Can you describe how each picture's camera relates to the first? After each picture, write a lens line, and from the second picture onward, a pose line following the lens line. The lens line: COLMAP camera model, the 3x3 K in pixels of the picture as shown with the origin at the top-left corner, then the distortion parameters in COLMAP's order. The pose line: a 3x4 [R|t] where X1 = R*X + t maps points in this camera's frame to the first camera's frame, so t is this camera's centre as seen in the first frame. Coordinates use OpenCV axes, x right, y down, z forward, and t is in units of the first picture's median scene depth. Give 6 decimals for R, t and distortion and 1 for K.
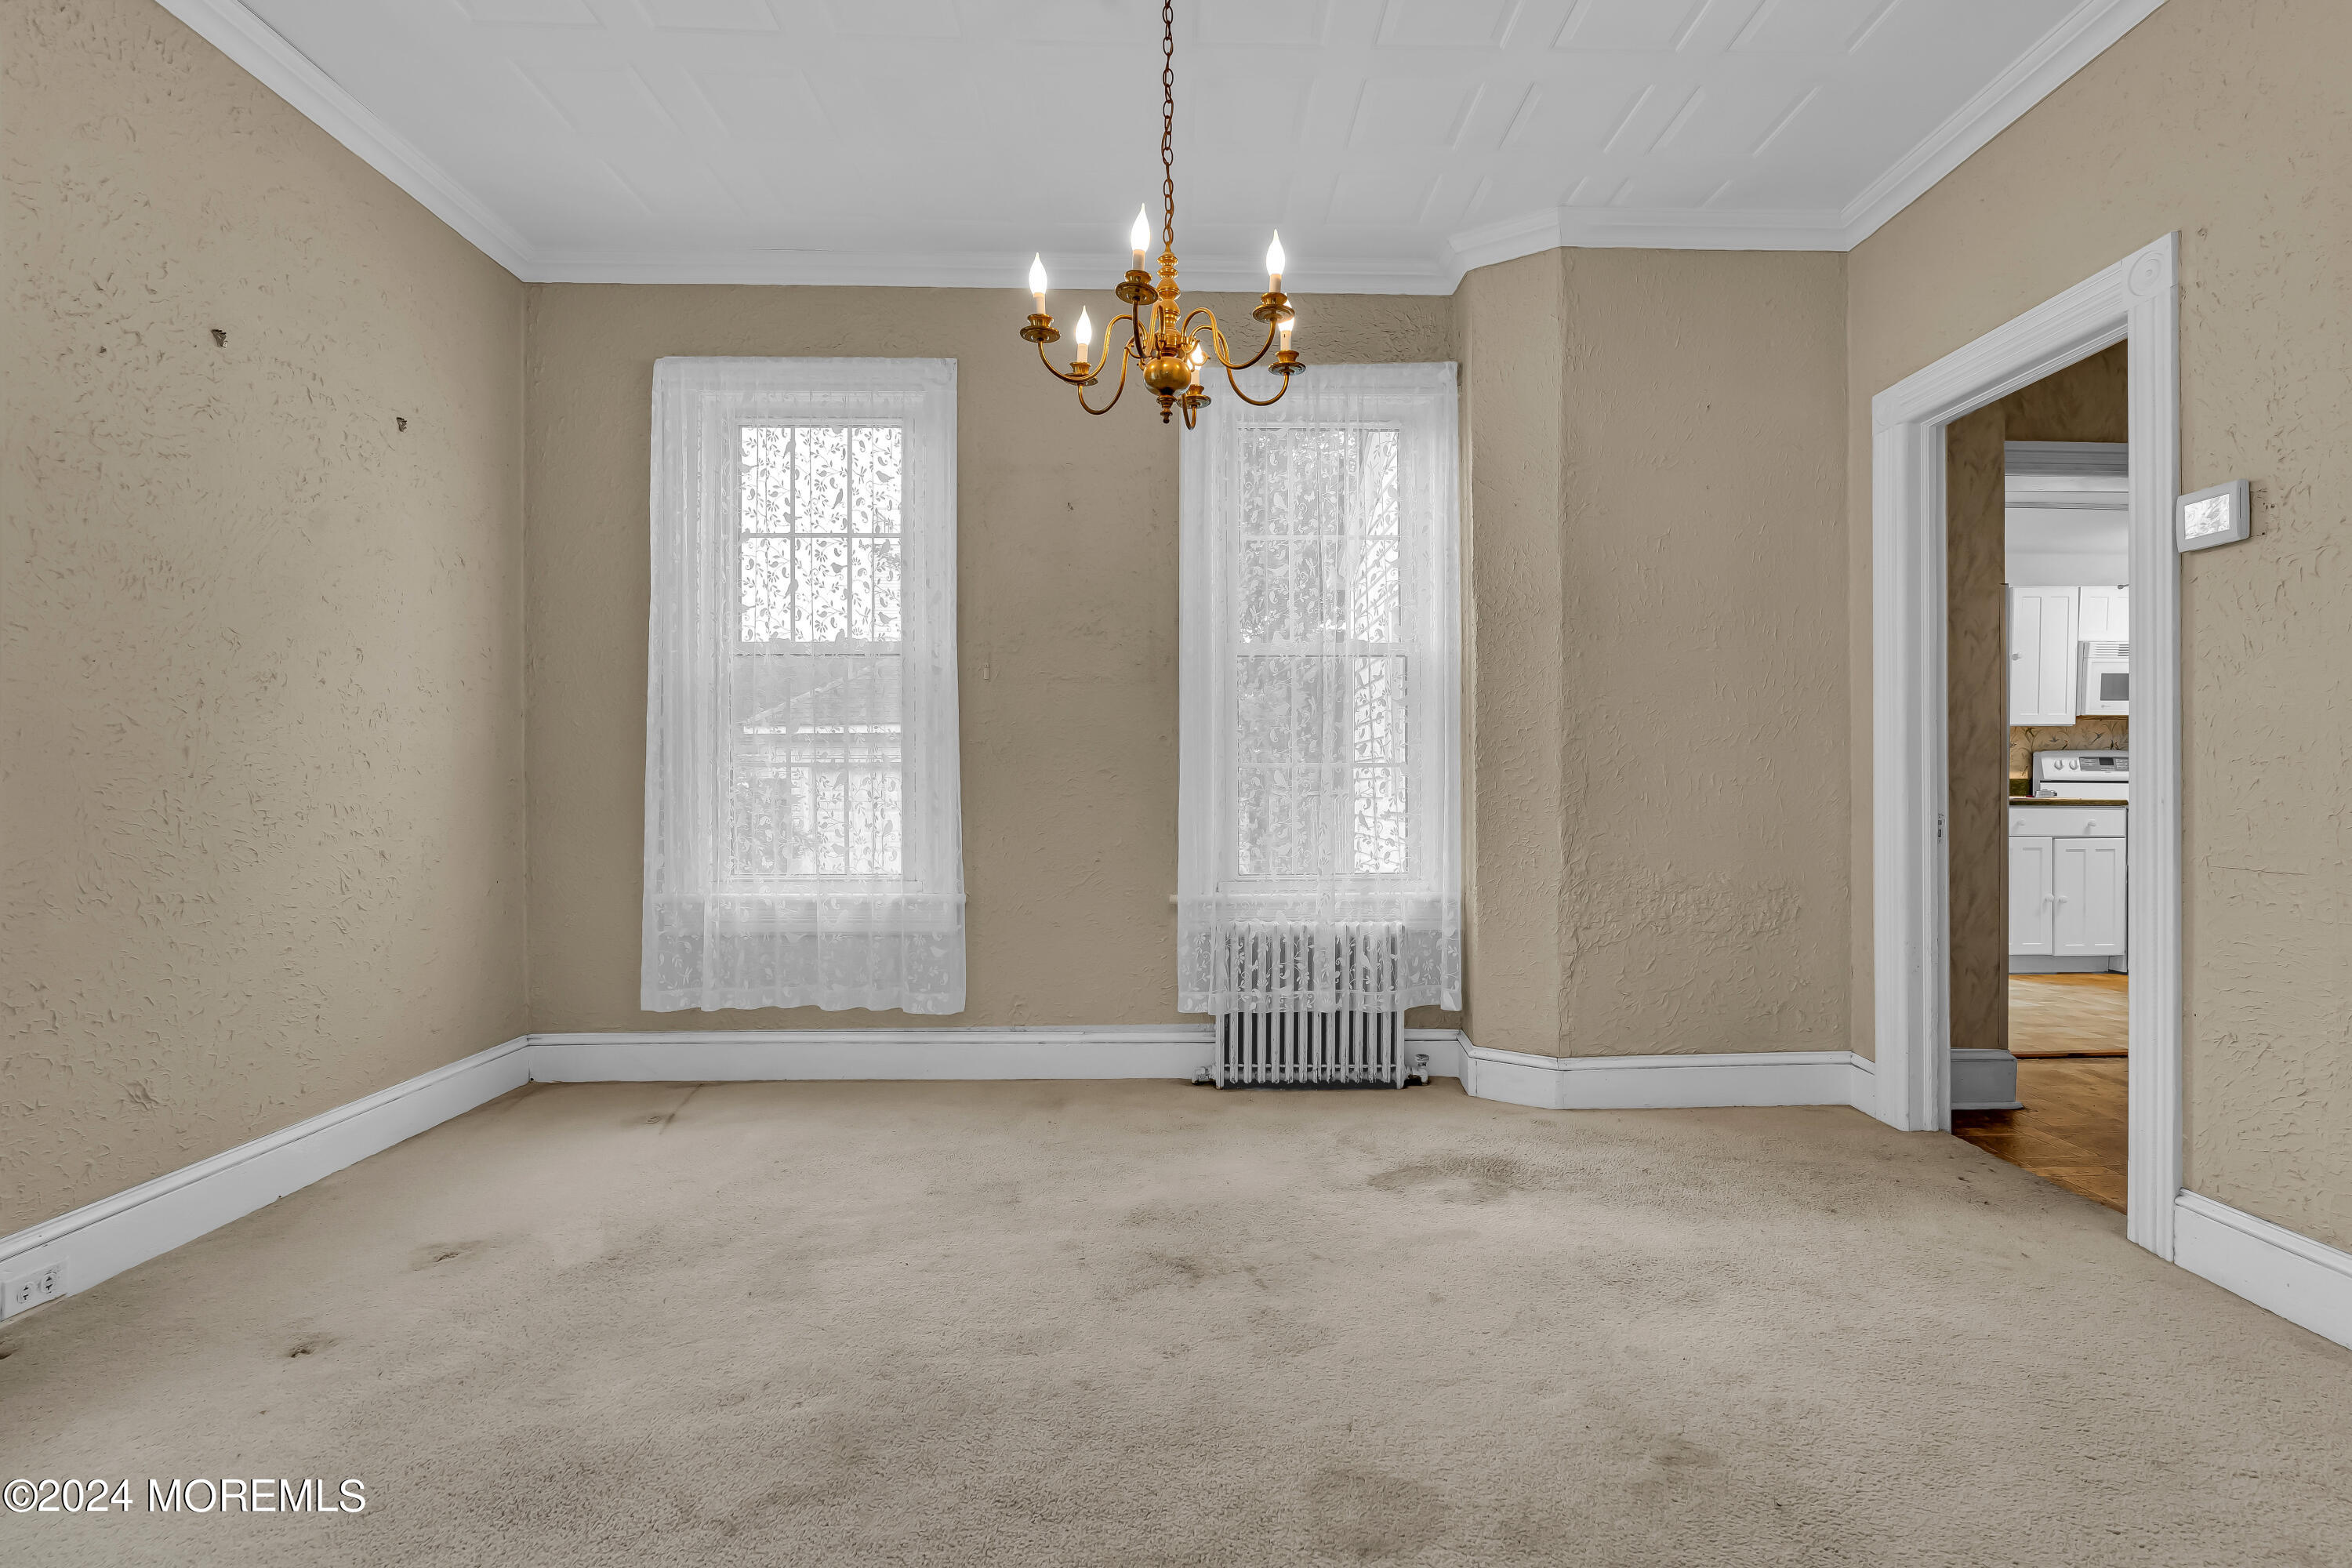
lens RADIAL K [[1075.4, 0, 1194.4], [0, 1075.4, 779.4], [0, 0, 1]] dist [-0.004685, 0.001423]
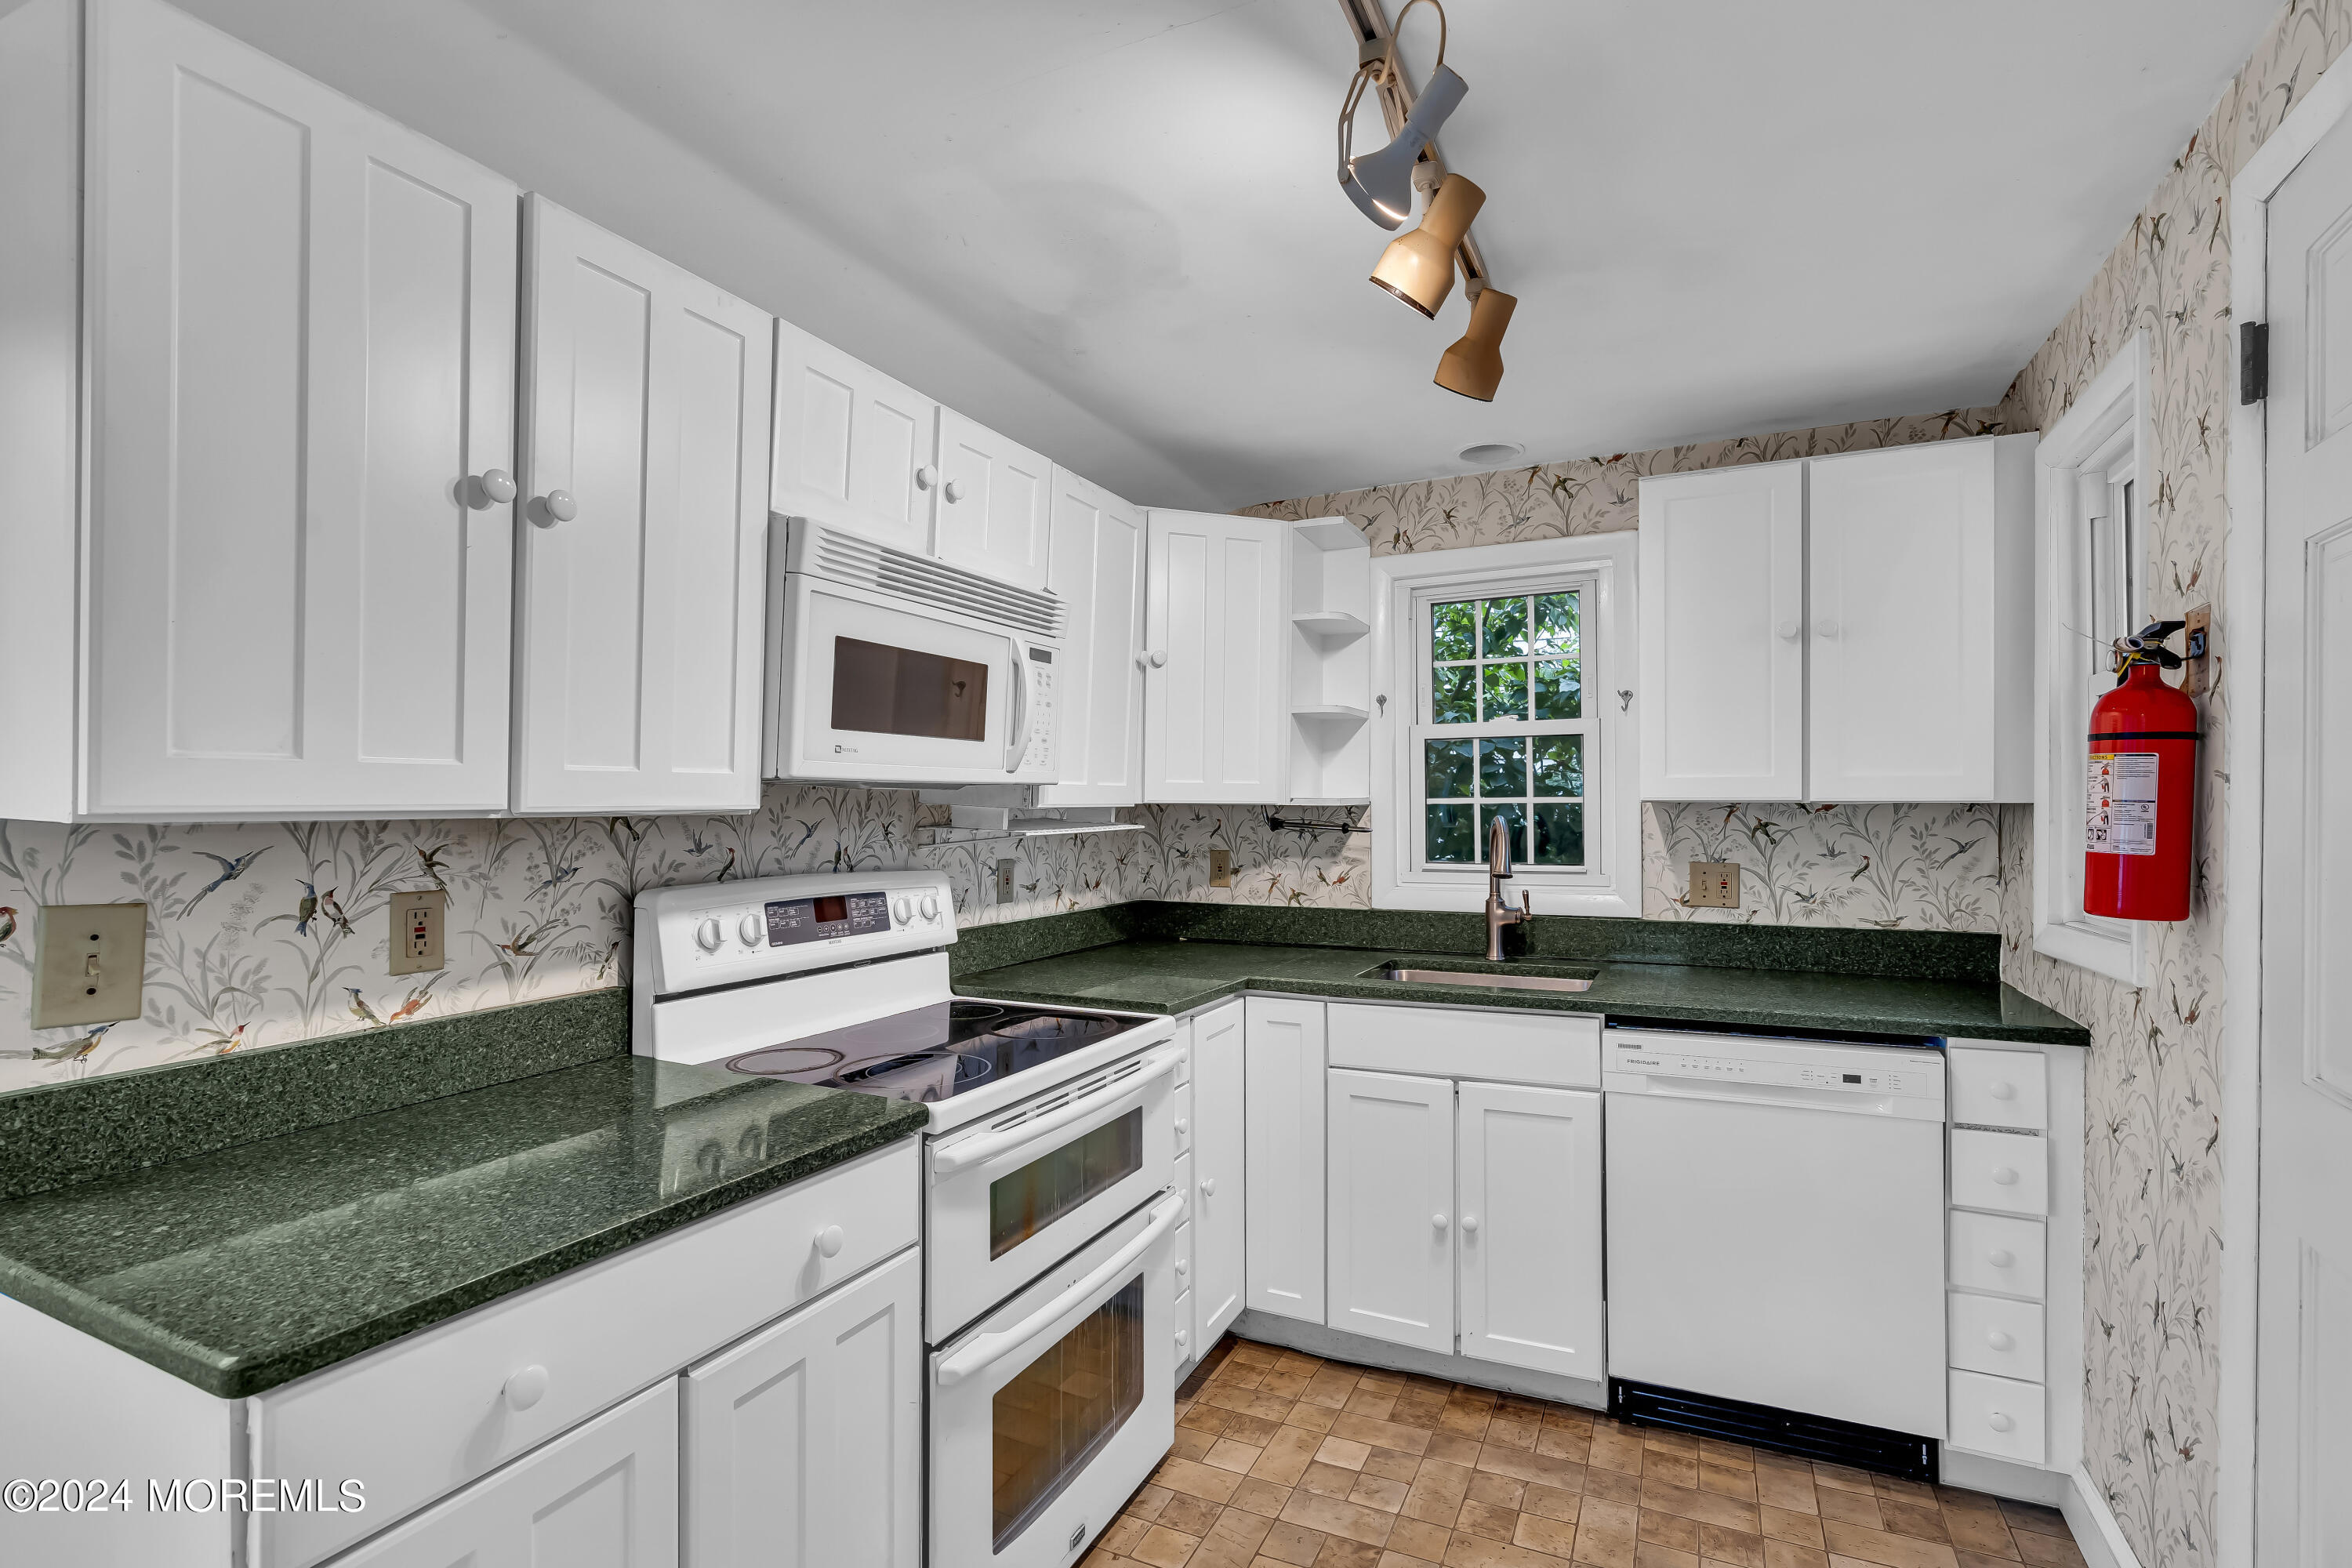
lens RADIAL K [[1075.4, 0, 1194.4], [0, 1075.4, 779.4], [0, 0, 1]] dist [-0.004685, 0.001423]
pose [[0.456406, 0.005169, 0.889757, 0.601979], [-0.001667, 0.999986, -0.004954, -0.056155], [-0.889770, 0.000778, 0.456408, 0.744537]]
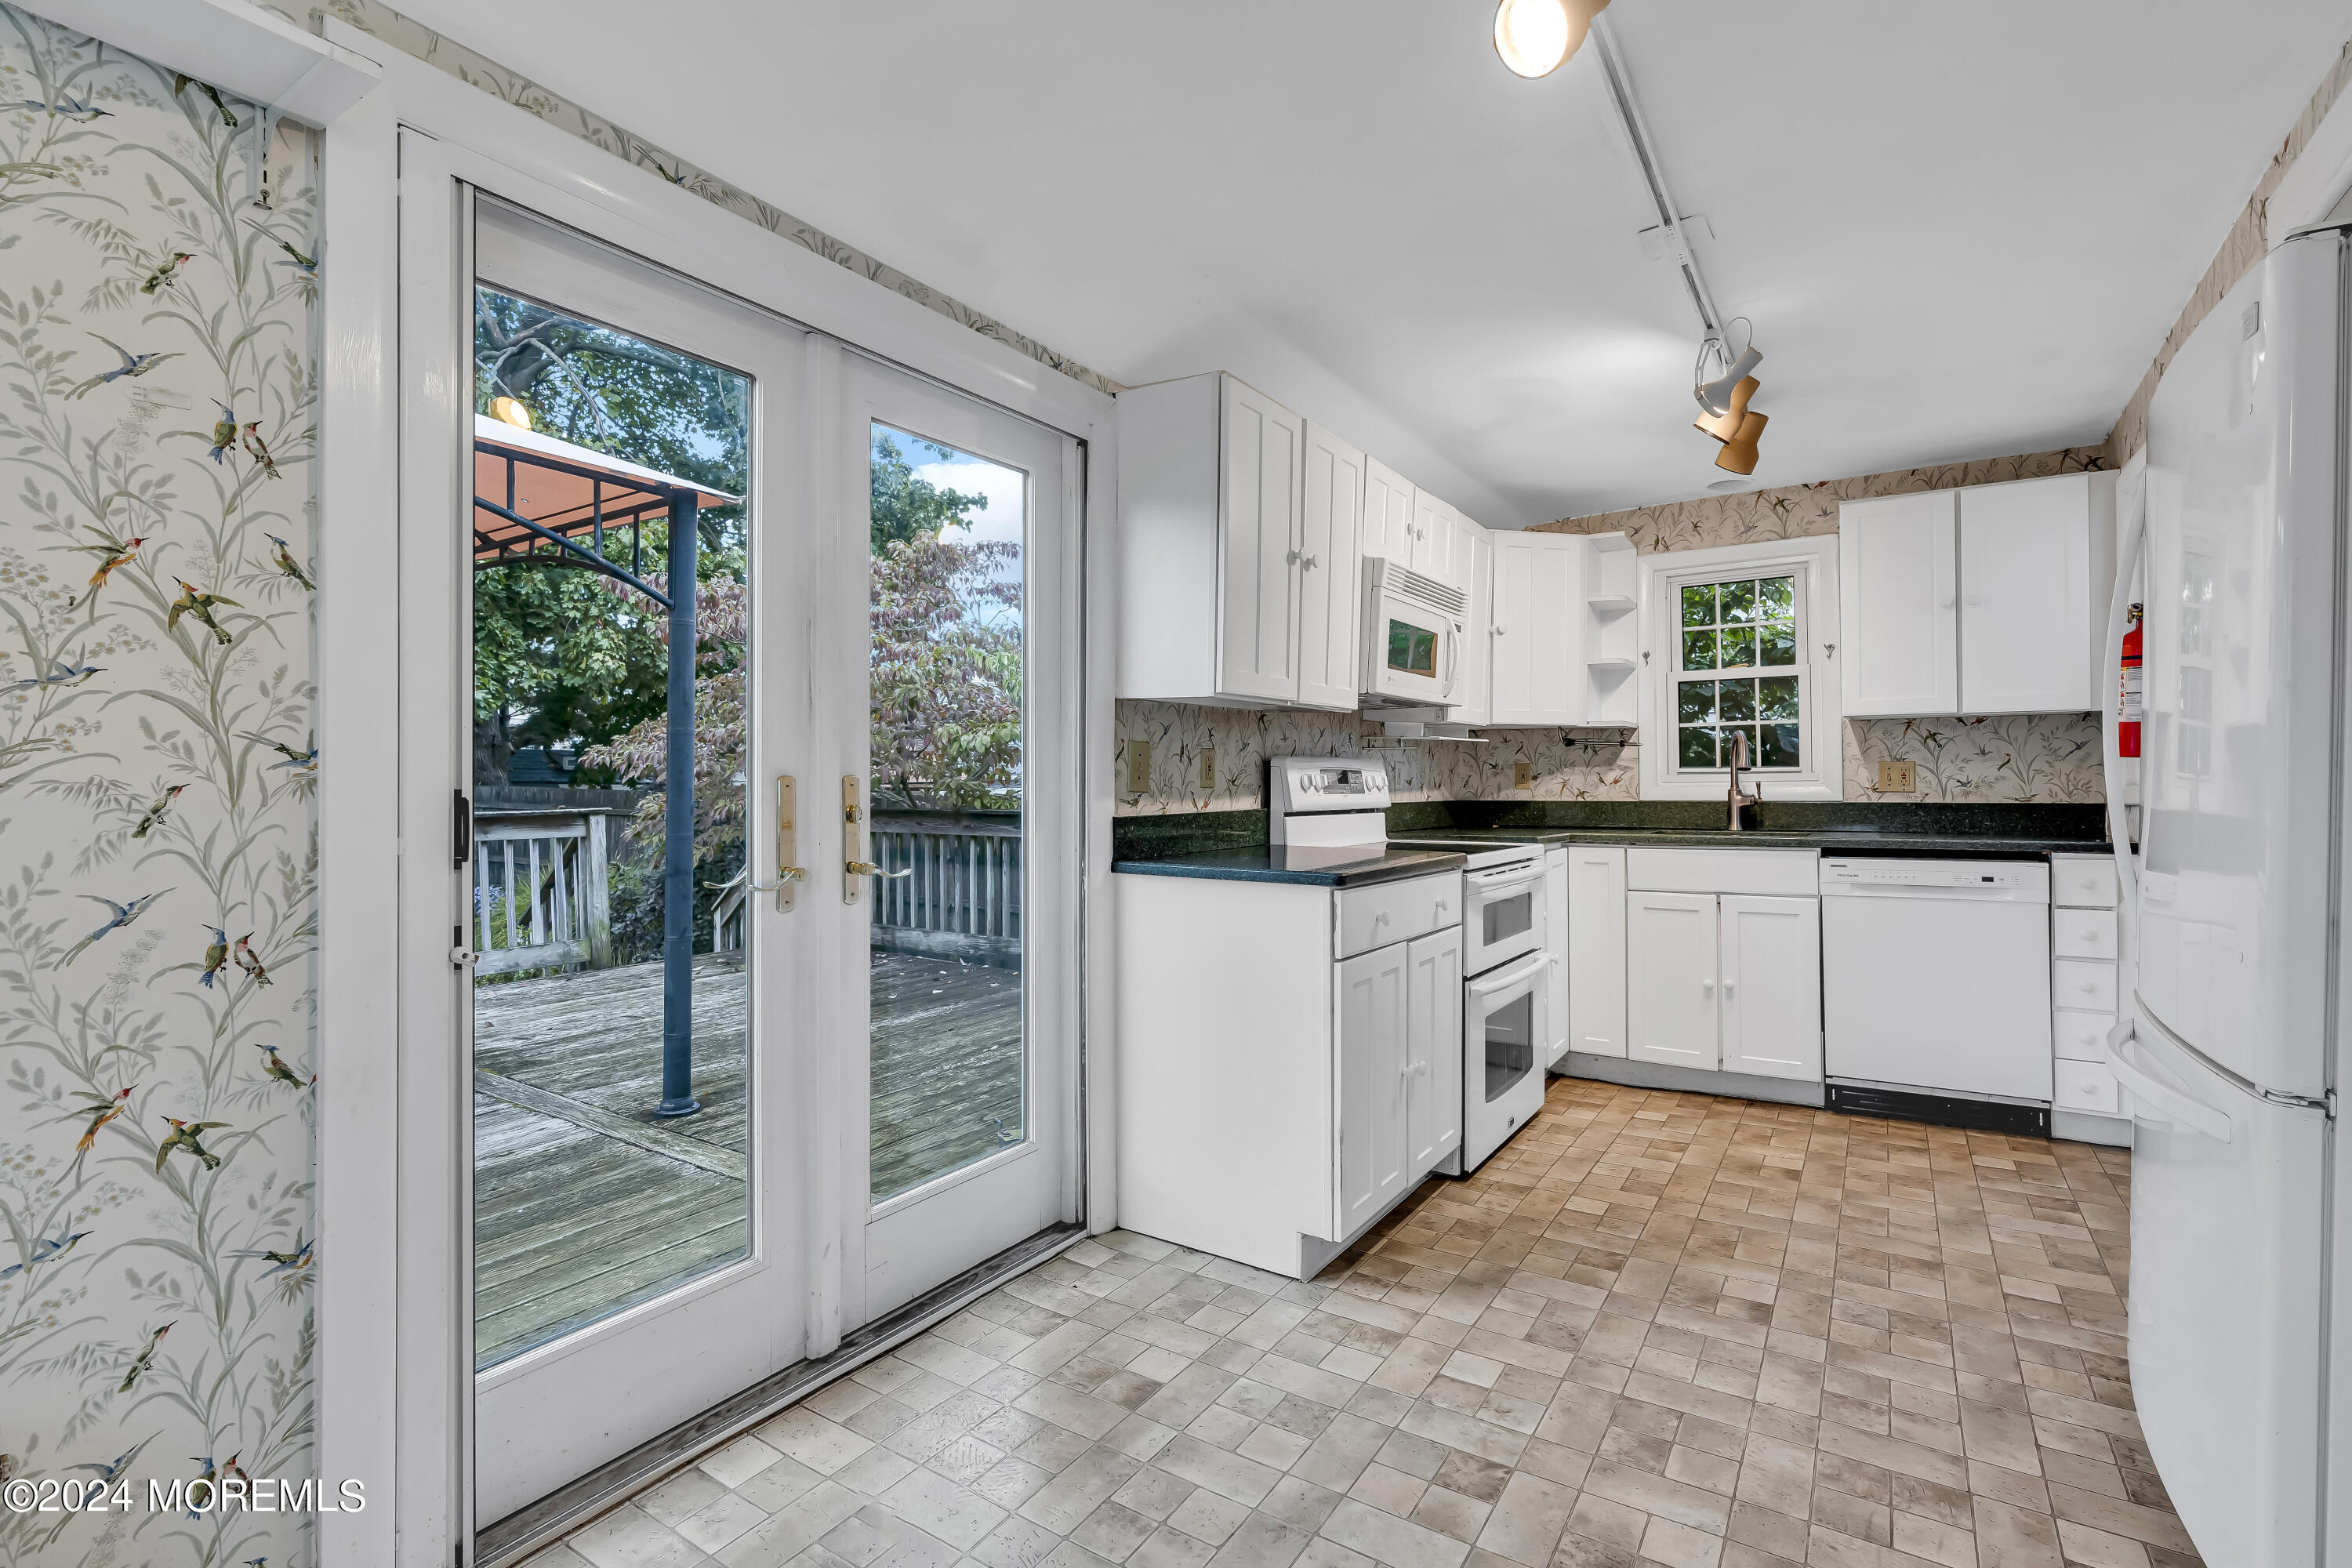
lens RADIAL K [[1092.3, 0, 1179.2], [0, 1092.3, 751.3], [0, 0, 1]] dist [-0.002782, 0.000312]
pose [[0.573761, 0.007405, 0.818989, 0.313364], [0.002524, 0.999938, -0.010809, -0.024566], [-0.819019, 0.008269, 0.573707, 0.732910]]
